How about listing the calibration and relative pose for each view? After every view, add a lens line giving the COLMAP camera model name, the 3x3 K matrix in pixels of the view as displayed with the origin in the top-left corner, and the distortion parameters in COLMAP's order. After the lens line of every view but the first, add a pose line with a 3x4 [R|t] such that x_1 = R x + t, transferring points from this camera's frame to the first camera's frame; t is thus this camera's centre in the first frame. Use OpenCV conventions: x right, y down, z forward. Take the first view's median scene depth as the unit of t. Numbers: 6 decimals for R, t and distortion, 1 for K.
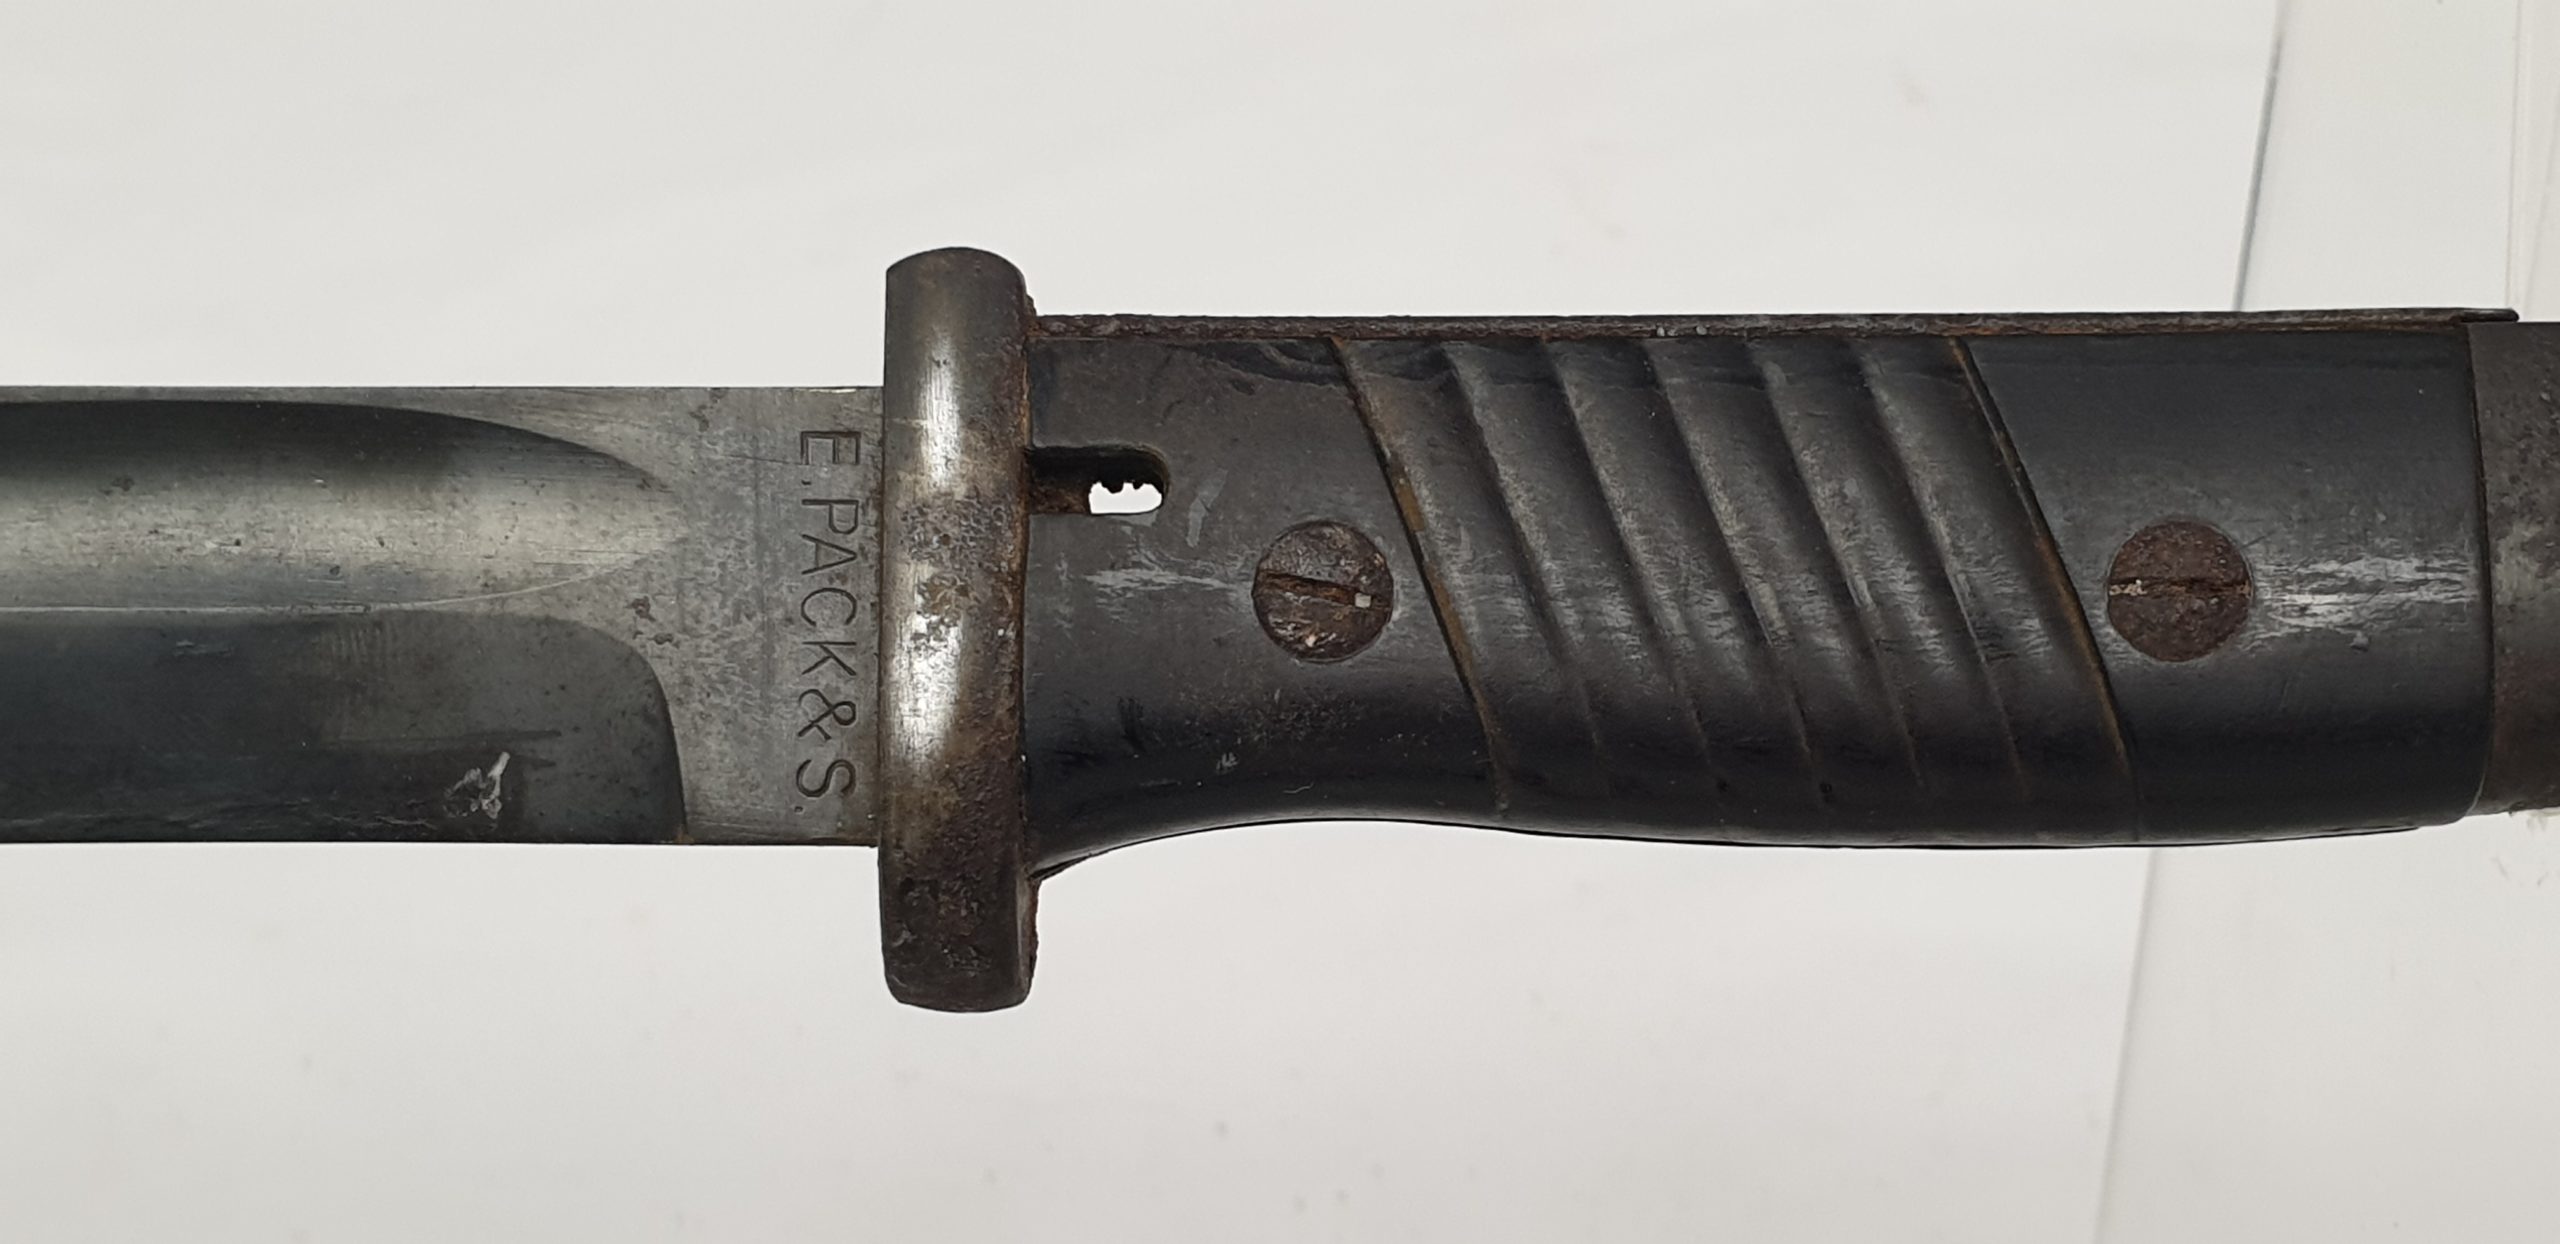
lens RADIAL K [[4066.7, 0, 1346.5], [0, 4066.7, 625.2], [0, 0, 1]] dist [0.339918, -2.551160]
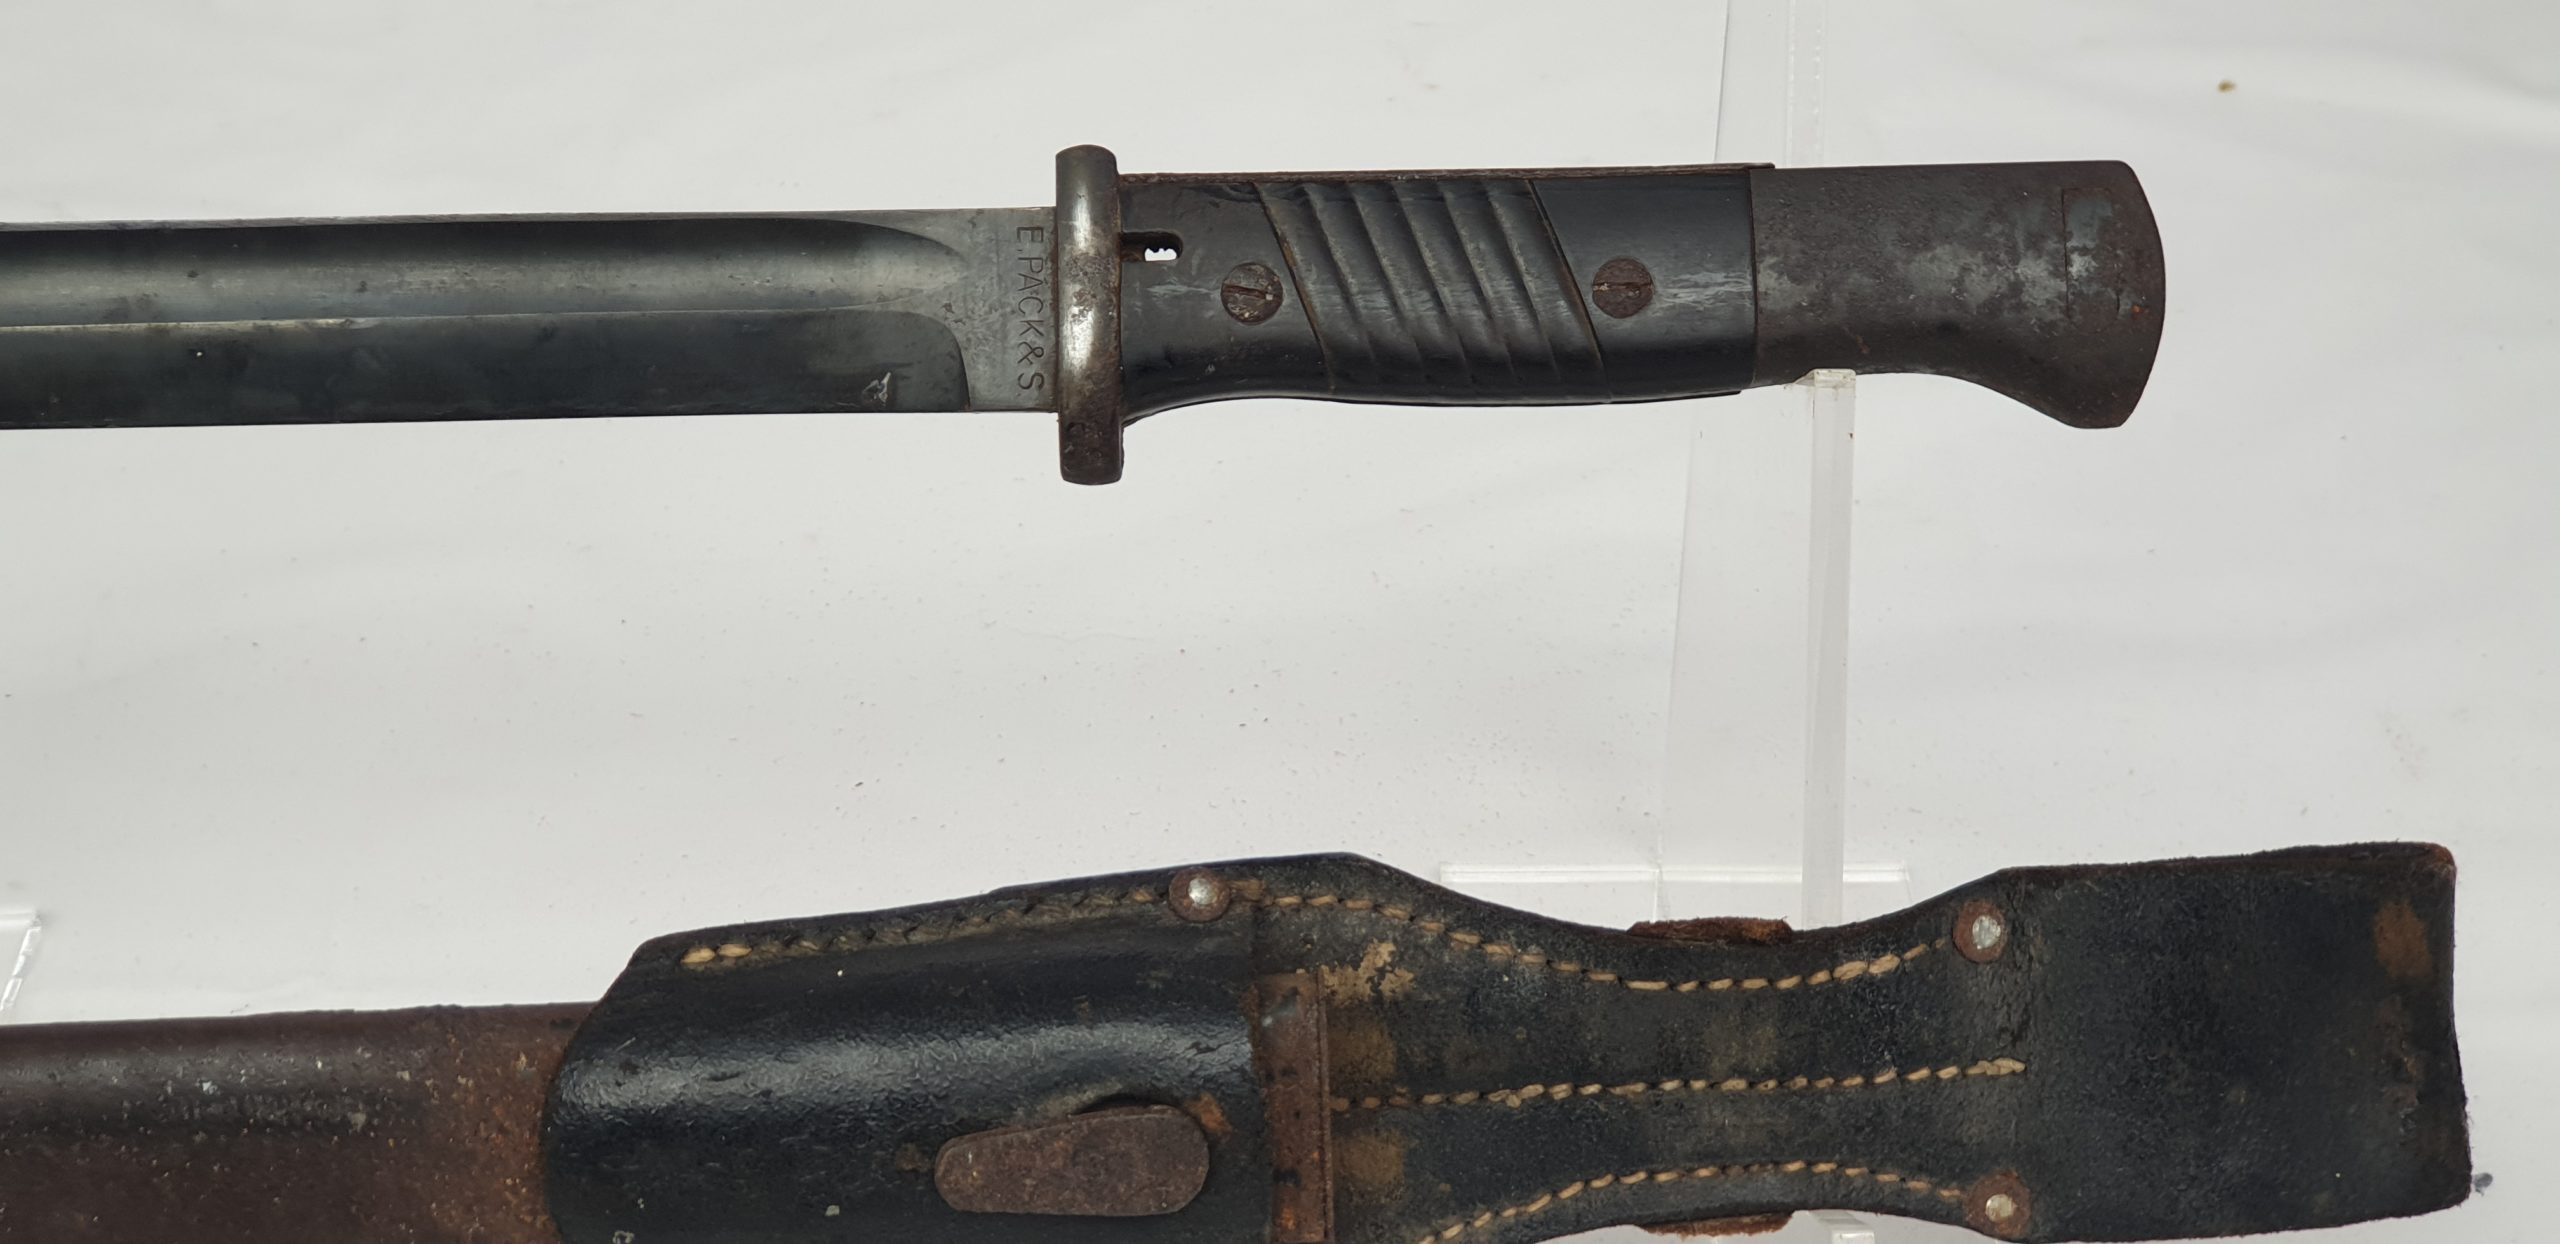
lens RADIAL K [[4011.0, 0, 1294.7], [0, 4011.0, 544.3], [0, 0, 1]] dist [0.193147, -1.254595]
pose [[0.999608, -0.016245, 0.022804, -0.034419], [0.015608, 0.999490, 0.027842, 0.068180], [-0.023245, -0.027475, 0.999352, -1.230382]]
